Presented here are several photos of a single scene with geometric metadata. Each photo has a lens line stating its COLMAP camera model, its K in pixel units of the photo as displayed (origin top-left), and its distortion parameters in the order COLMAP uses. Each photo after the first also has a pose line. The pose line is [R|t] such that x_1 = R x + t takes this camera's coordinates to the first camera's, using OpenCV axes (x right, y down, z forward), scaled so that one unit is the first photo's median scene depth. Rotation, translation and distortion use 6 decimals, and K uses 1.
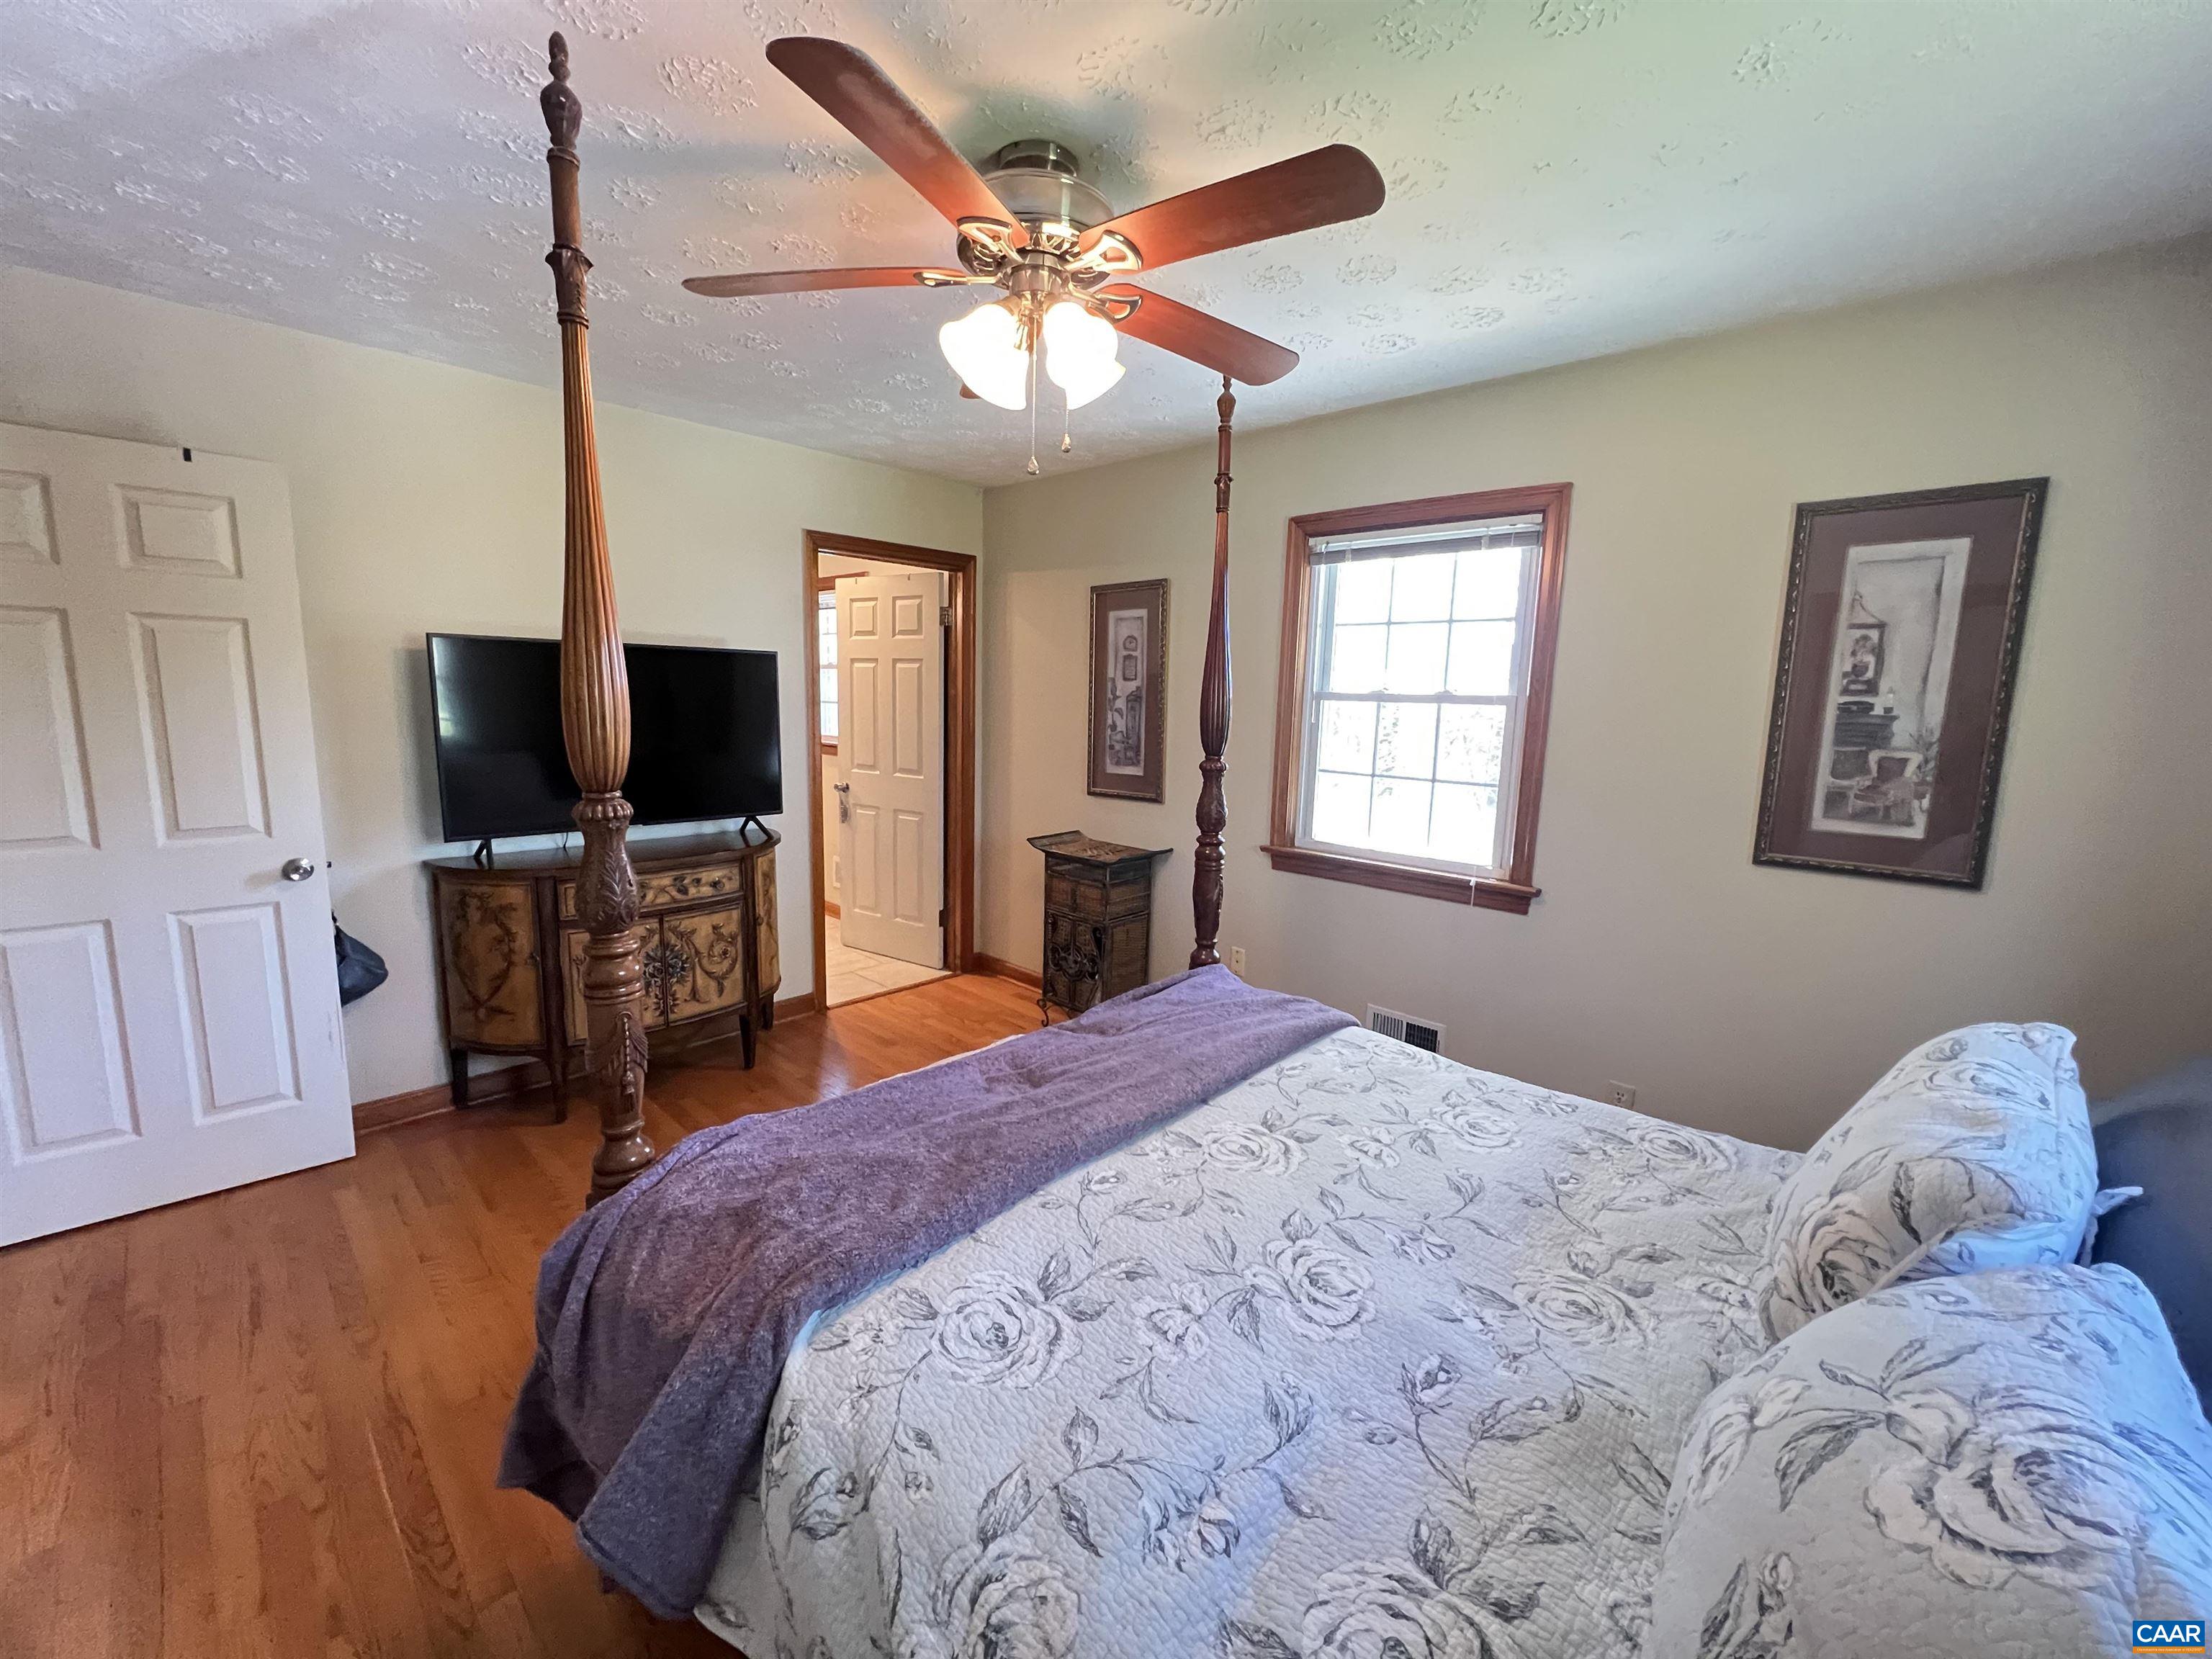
lens RADIAL K [[885.1, 0, 1103.3], [0, 885.1, 827.3], [0, 0, 1]] dist [-0.001746, 0.000175]
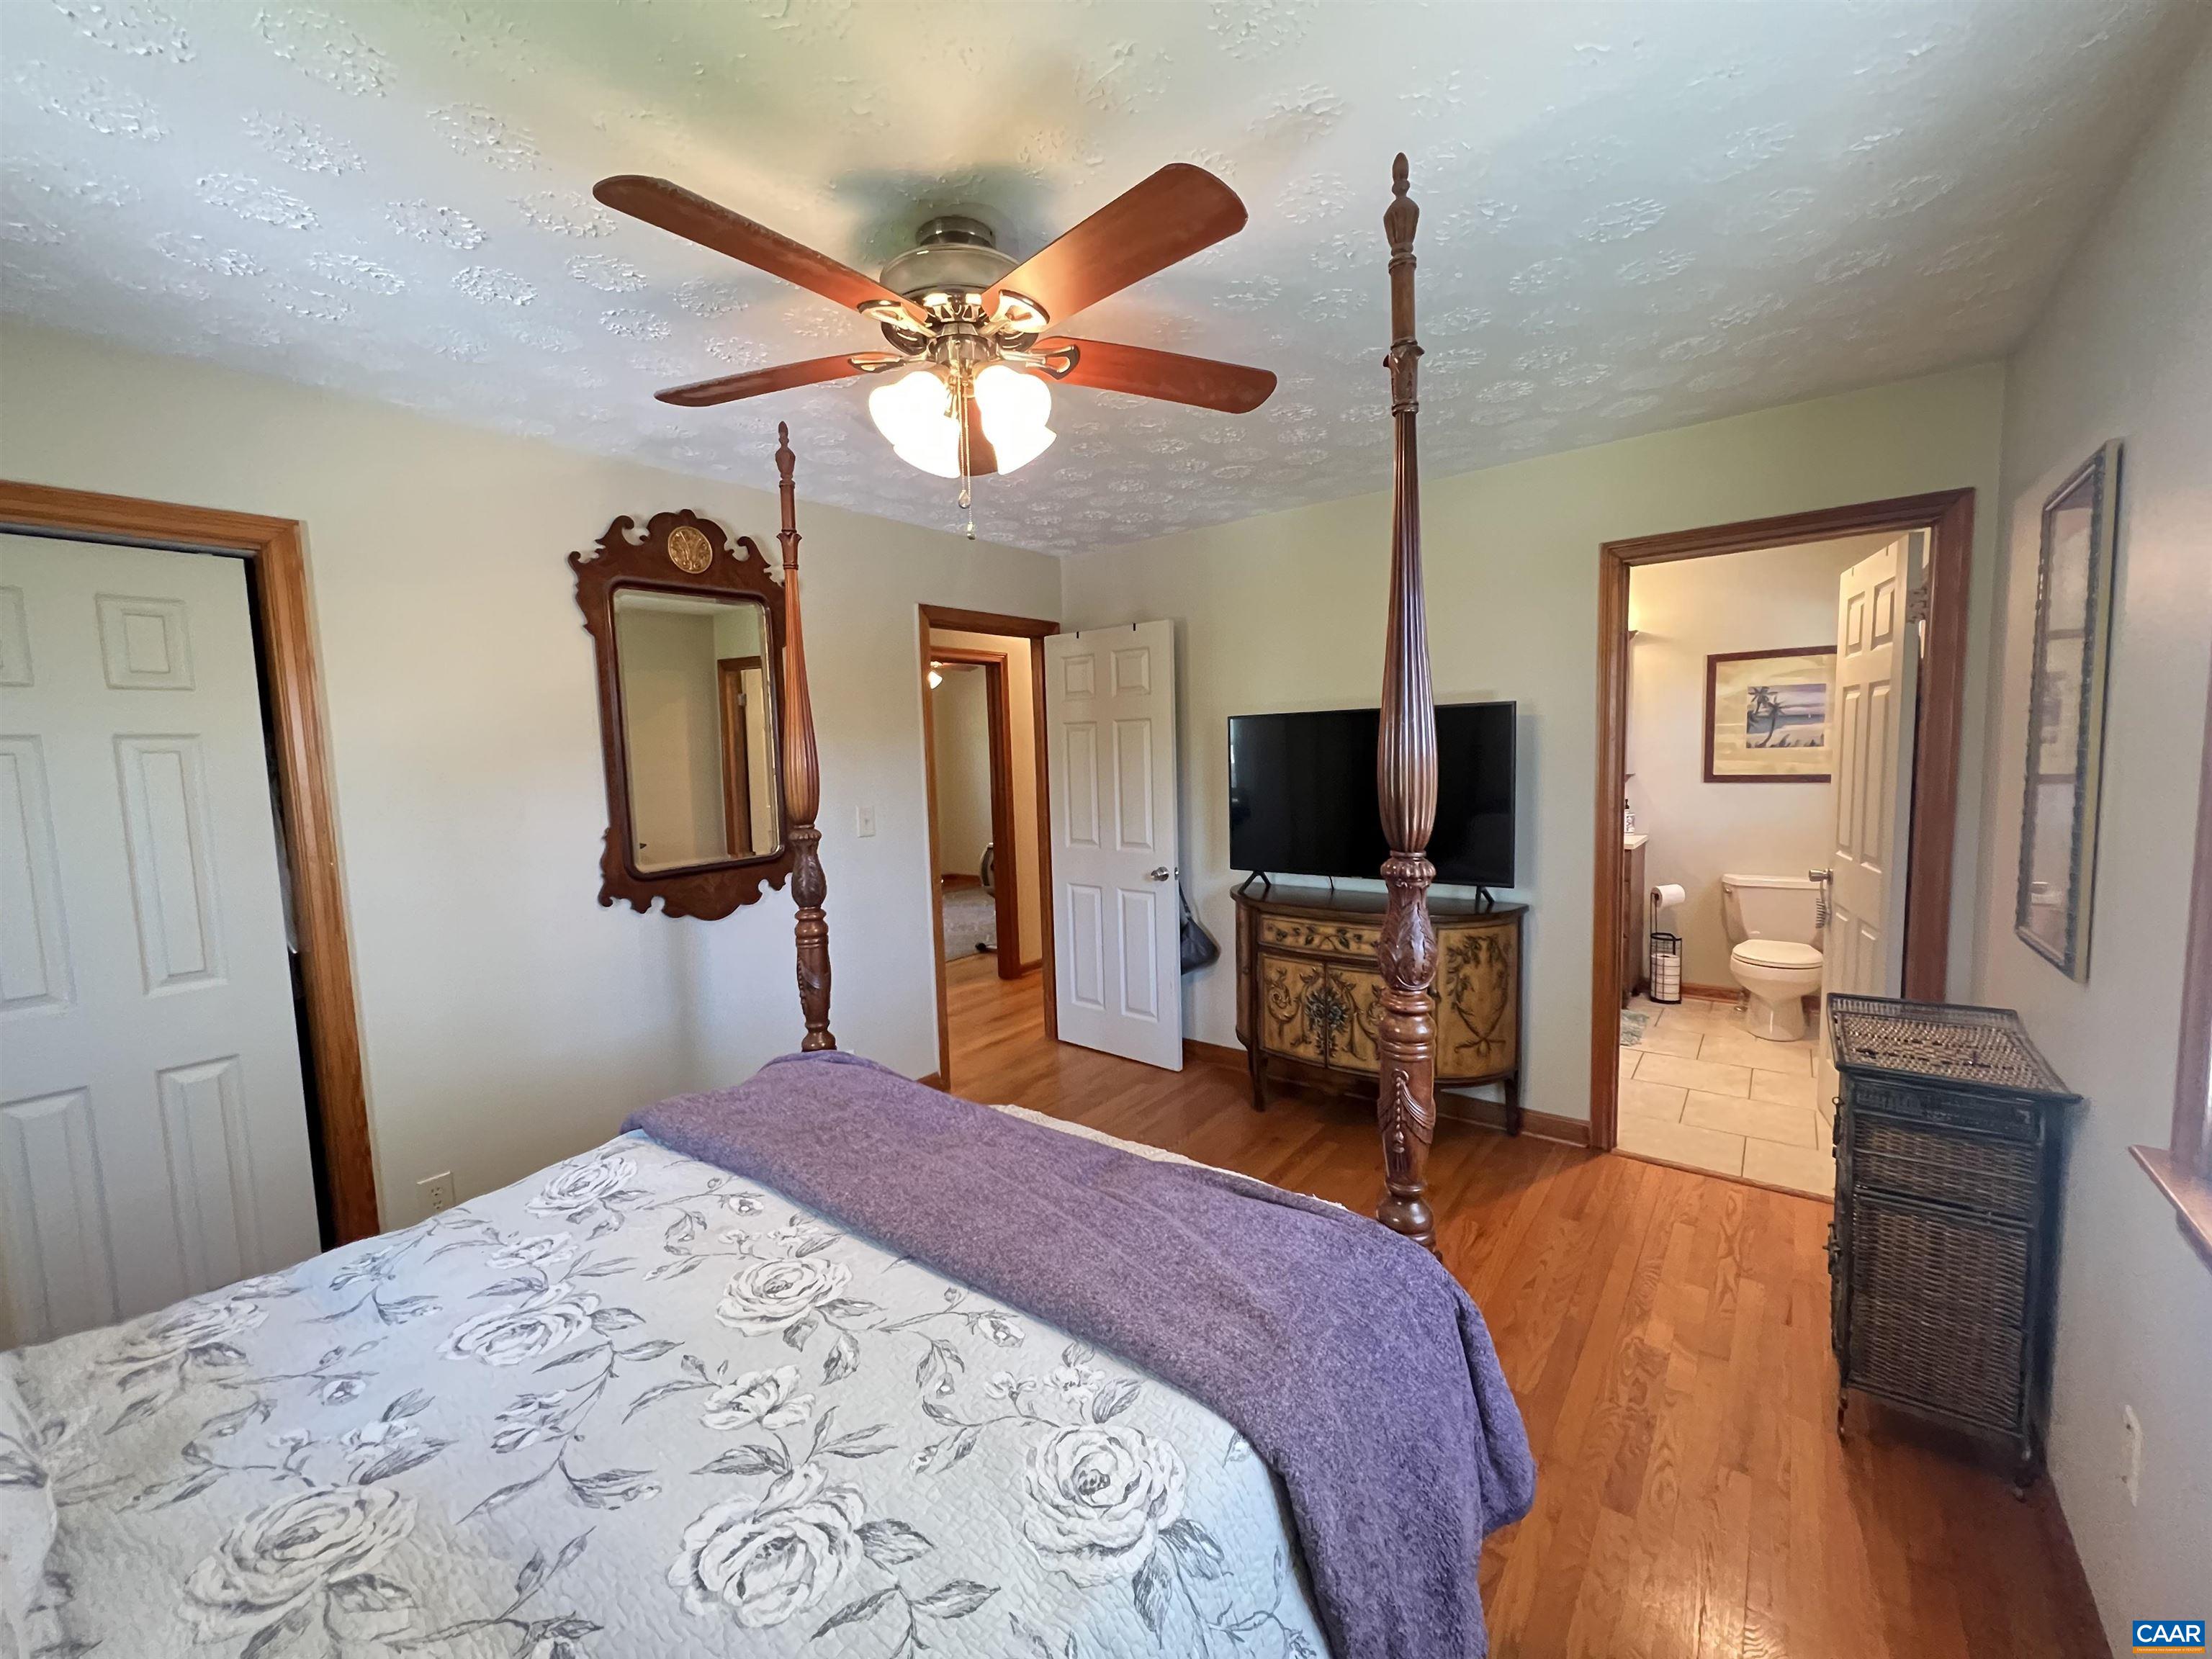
lens RADIAL K [[885.1, 0, 1114.1], [0, 885.1, 837.2], [0, 0, 1]] dist [-0.001746, 0.000175]
pose [[0.097967, 0.070043, -0.992722, 0.532472], [-0.117892, 0.991313, 0.058310, -0.082505], [0.988182, 0.111321, 0.105373, 0.618894]]
